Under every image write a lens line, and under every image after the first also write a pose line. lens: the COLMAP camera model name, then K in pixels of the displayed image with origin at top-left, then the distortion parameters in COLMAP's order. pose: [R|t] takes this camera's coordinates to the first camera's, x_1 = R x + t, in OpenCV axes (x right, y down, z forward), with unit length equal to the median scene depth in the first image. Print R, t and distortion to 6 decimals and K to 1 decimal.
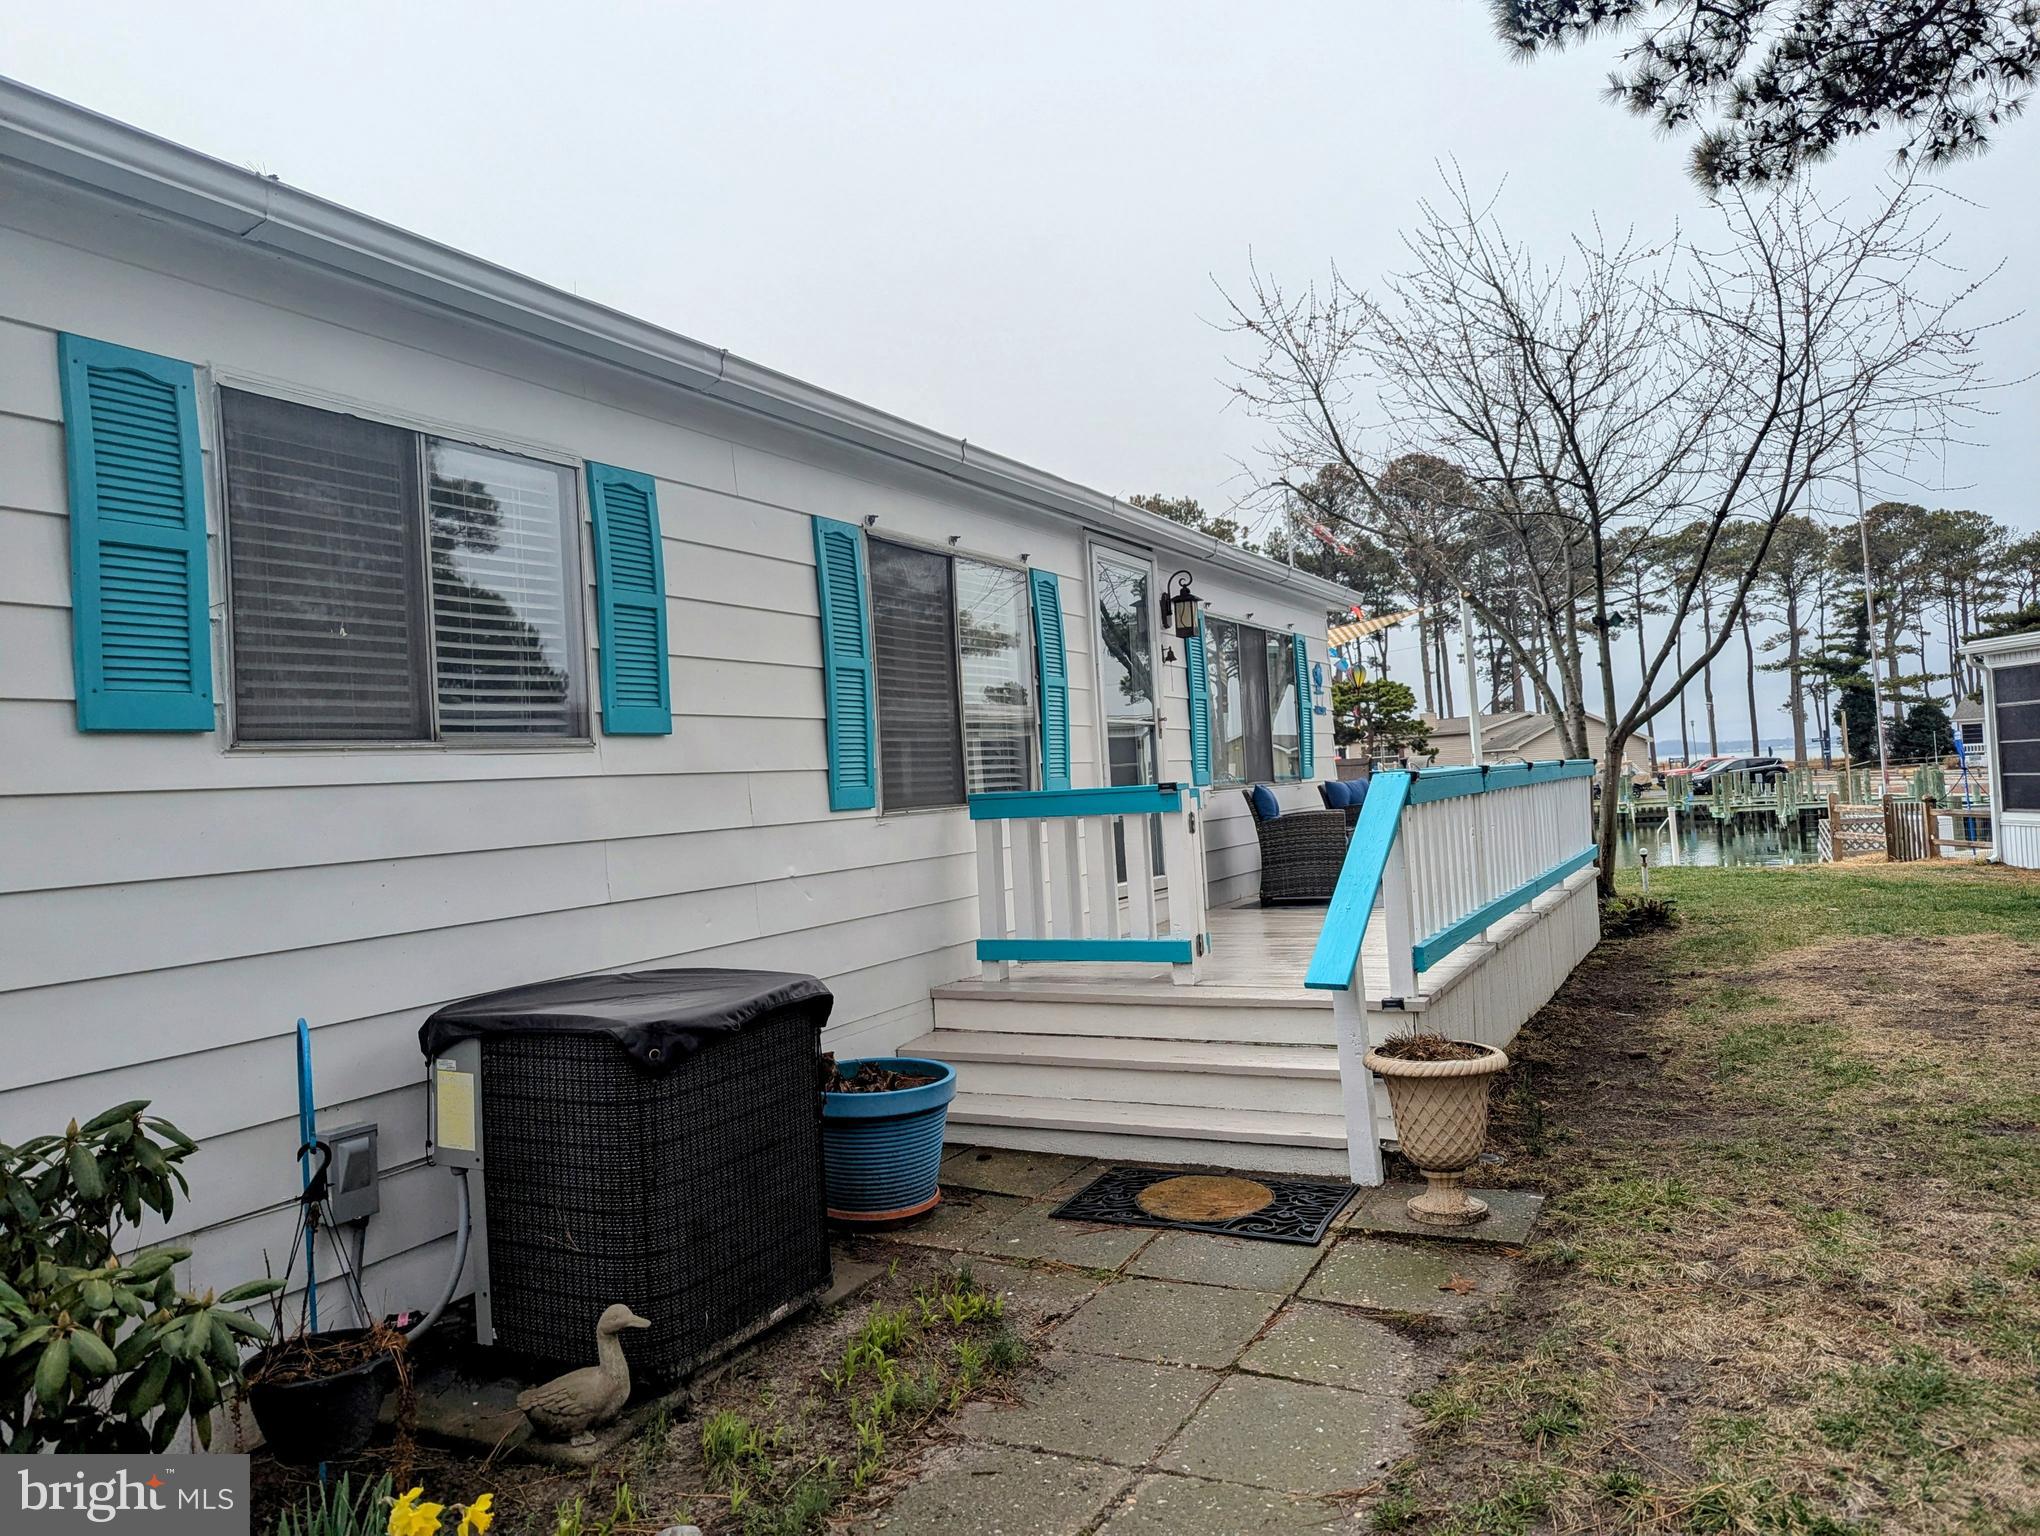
lens RADIAL K [[1474.3, 0, 999.4], [0, 1474.3, 763.4], [0, 0, 1]] dist [0.060713, -0.044912]
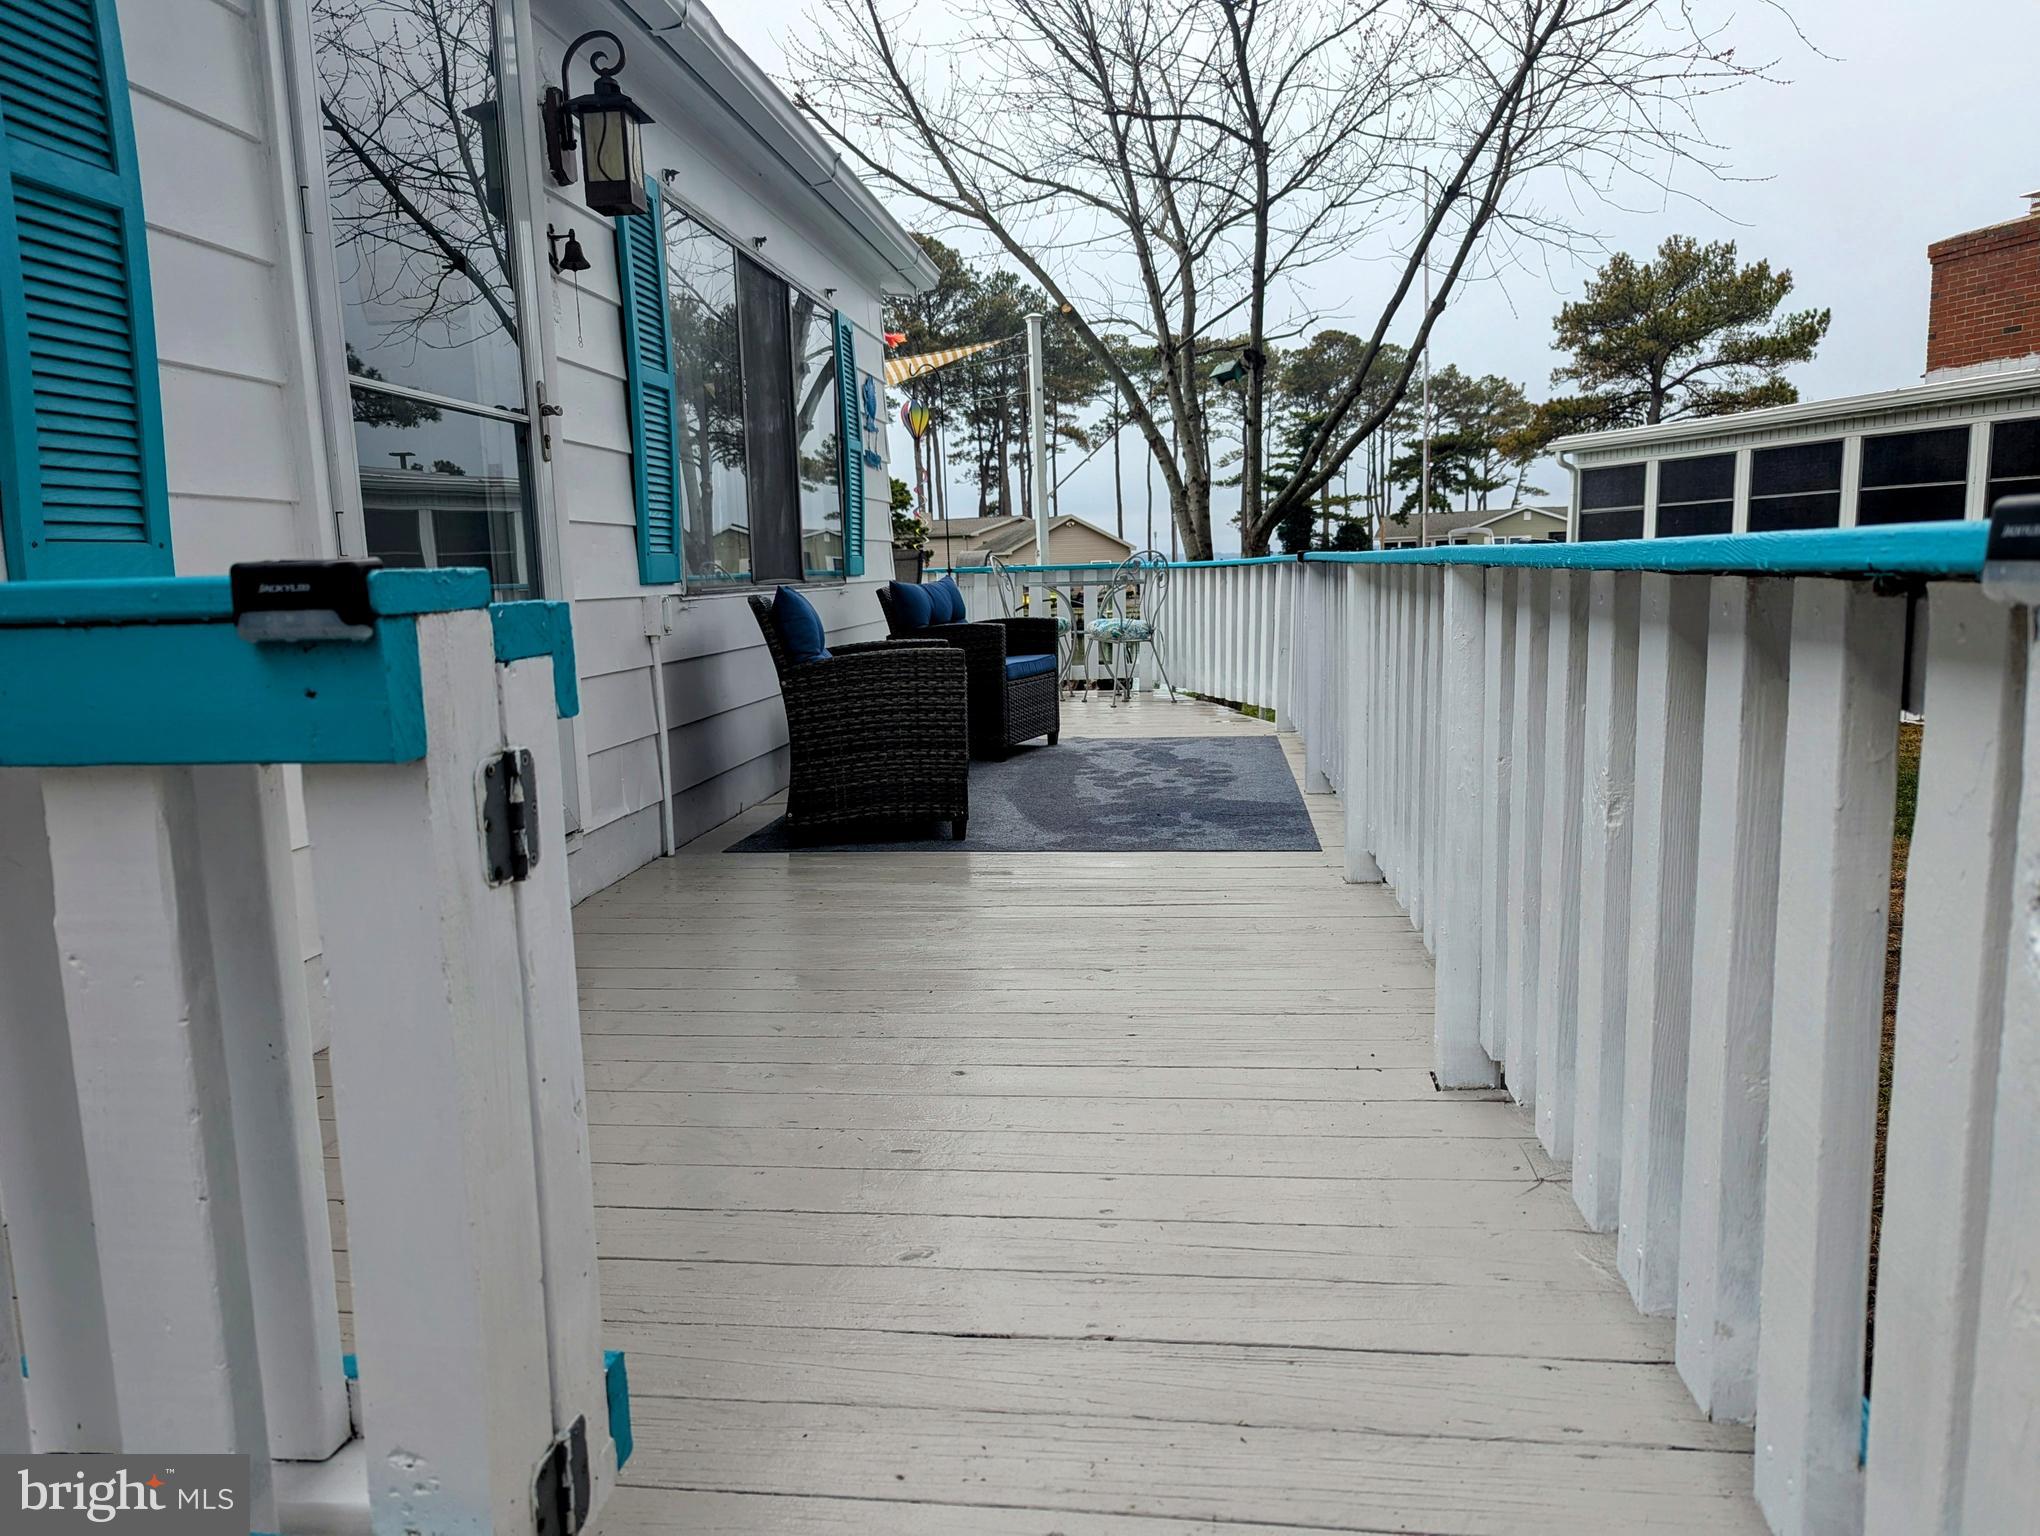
lens RADIAL K [[1434.4, 0, 1003.2], [0, 1434.4, 781.6], [0, 0, 1]] dist [0.048586, -0.035006]
pose [[0.939097, -0.023590, 0.342841, 0.011934], [-0.028437, 0.988886, 0.145934, 0.001078], [-0.342473, -0.146796, 0.927989, 0.078202]]
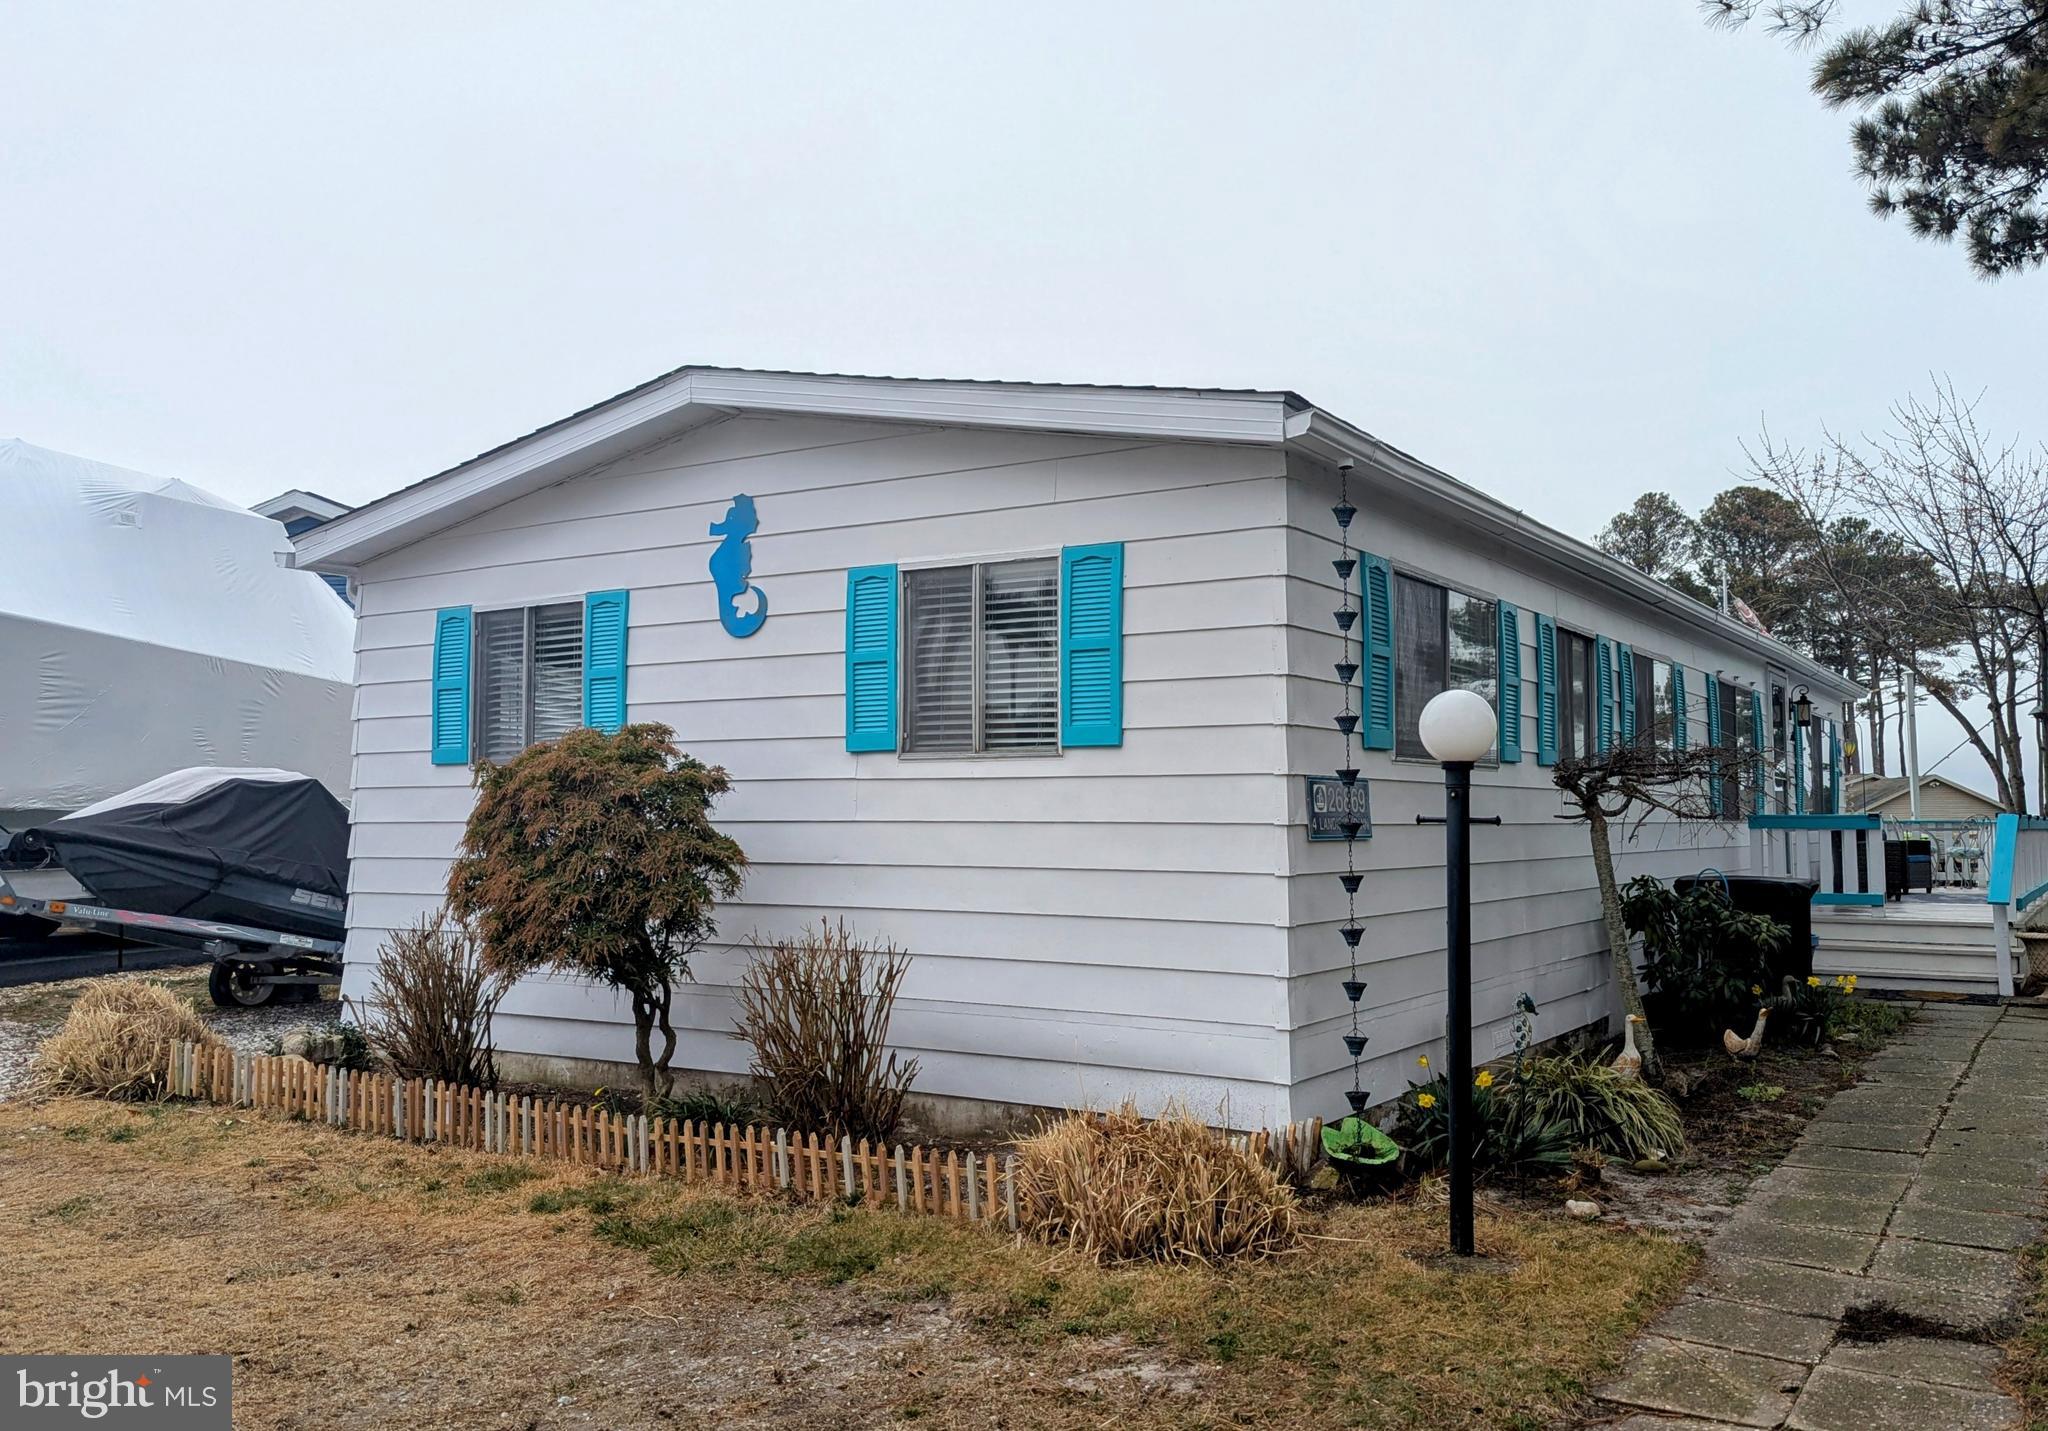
lens RADIAL K [[1751.3, 0, 1024.0], [0, 1751.3, 715.5], [0, 0, 1]] dist [0.057173, -0.004505]
pose [[0.995675, 0.048842, -0.079026, -0.075174], [-0.052261, 0.997758, -0.041794, 0.003538], [0.076808, 0.045743, 0.995996, -0.129442]]
